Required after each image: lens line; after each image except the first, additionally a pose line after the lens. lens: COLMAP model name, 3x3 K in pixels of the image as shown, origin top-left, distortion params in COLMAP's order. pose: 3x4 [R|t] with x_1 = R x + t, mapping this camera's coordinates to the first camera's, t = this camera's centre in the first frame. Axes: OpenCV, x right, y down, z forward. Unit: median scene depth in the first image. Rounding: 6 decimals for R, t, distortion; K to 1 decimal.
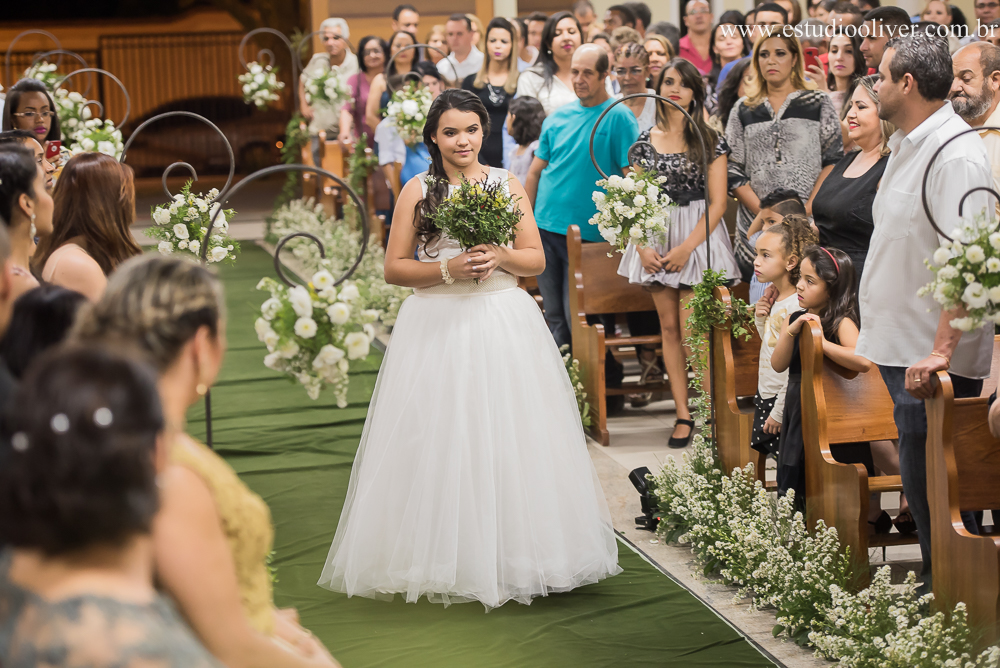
lens RADIAL K [[2693.3, 0, 506.0], [0, 2693.3, 329.5], [0, 0, 1]] dist [0.199679, 0.000000]
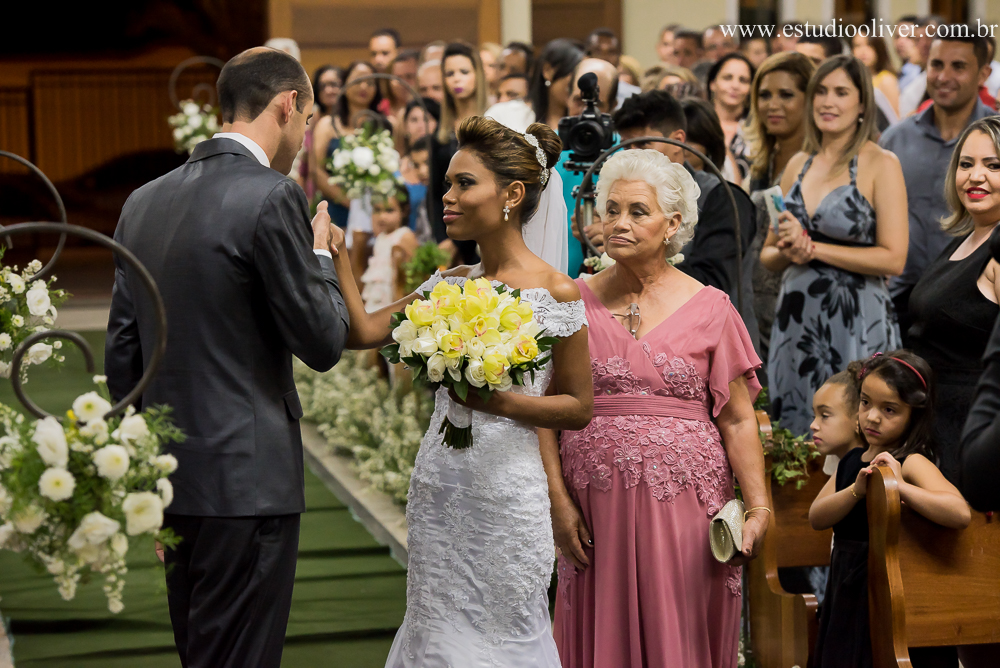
lens RADIAL K [[3131.9, 0, 498.4], [0, 3131.9, 325.7], [0, 0, 1]] dist [0.401092, 0.000000]
pose [[0.999678, 0.017649, -0.018205, 0.026619], [-0.018247, 0.999280, -0.033251, -0.009766], [0.017605, 0.033572, 0.999281, 0.178024]]
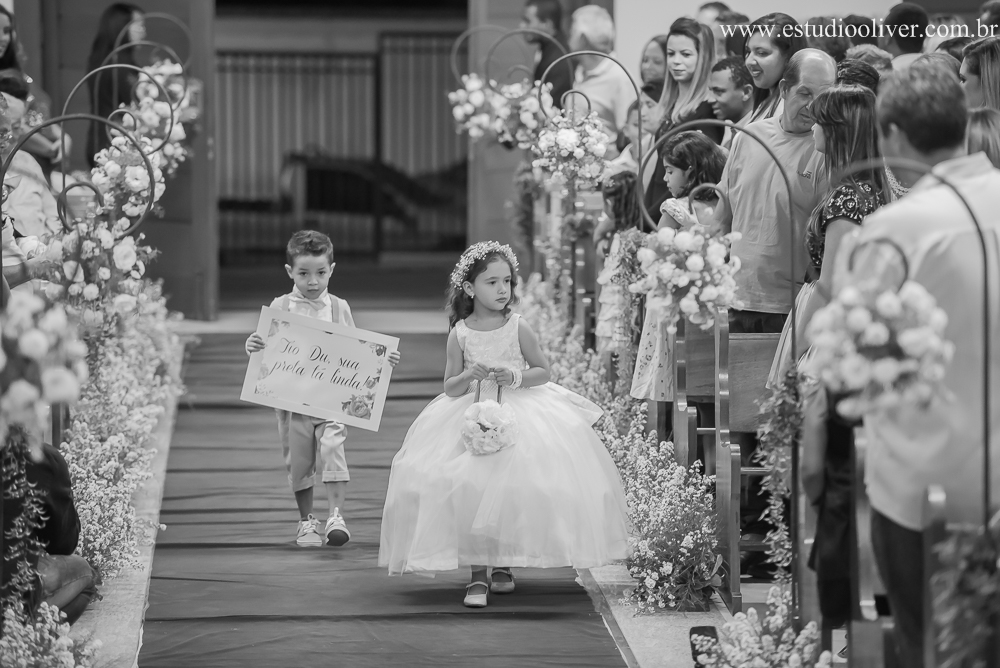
lens RADIAL K [[4540.0, 0, 500.1], [0, 4540.0, 337.5], [0, 0, 1]] dist [1.600521, 0.000000]
pose [[0.984564, 0.050033, -0.167720, 0.210286], [-0.057702, 0.997485, -0.041167, 0.027987], [0.165239, 0.050209, 0.984975, -0.251177]]
